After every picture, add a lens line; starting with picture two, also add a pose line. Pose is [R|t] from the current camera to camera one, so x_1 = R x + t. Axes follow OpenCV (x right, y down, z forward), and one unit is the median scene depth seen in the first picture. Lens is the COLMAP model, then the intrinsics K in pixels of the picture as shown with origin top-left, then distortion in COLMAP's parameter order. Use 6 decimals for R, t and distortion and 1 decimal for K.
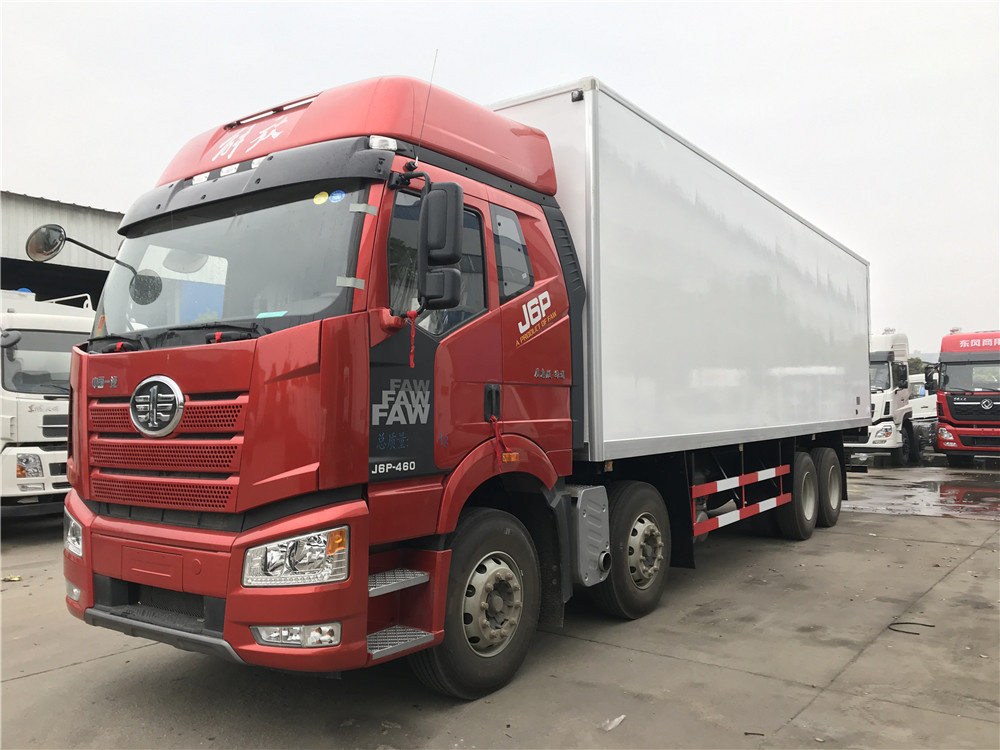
lens RADIAL K [[809.3, 0, 500.0], [0, 809.3, 375.0], [0, 0, 1]] dist [-0.006796, -0.007007]
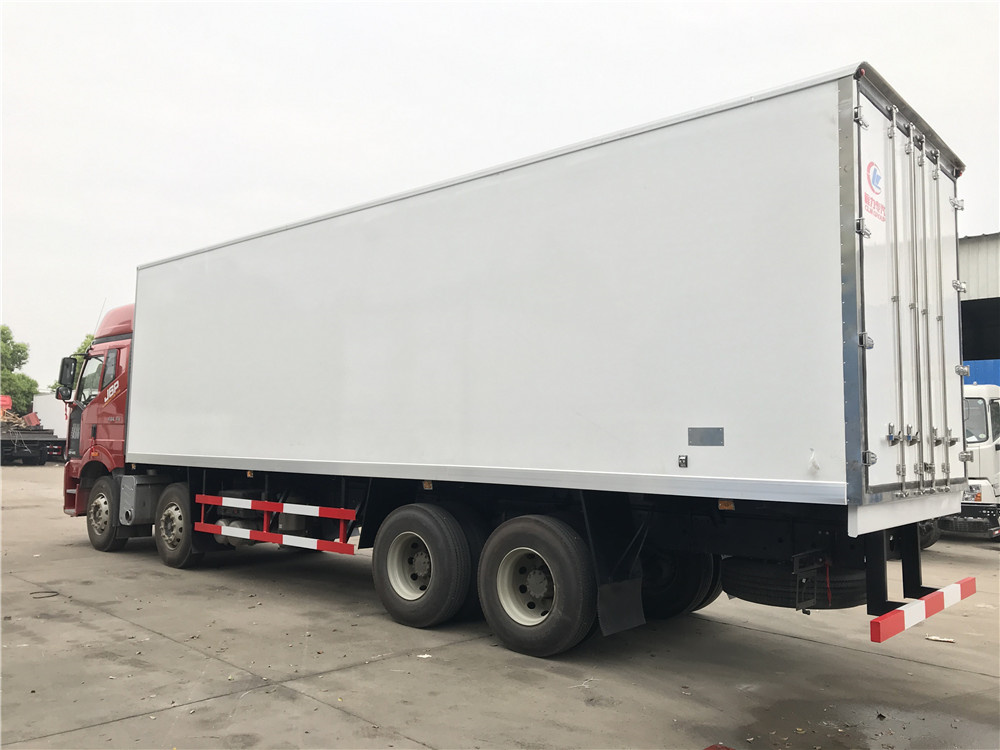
lens RADIAL K [[809.3, 0, 500.0], [0, 809.3, 375.0], [0, 0, 1]] dist [-0.006796, -0.007007]
pose [[-0.087871, -0.071262, -0.993580, 1.938937], [0.024981, 0.996966, -0.073714, 0.061152], [0.995819, -0.031298, -0.085824, 2.014536]]
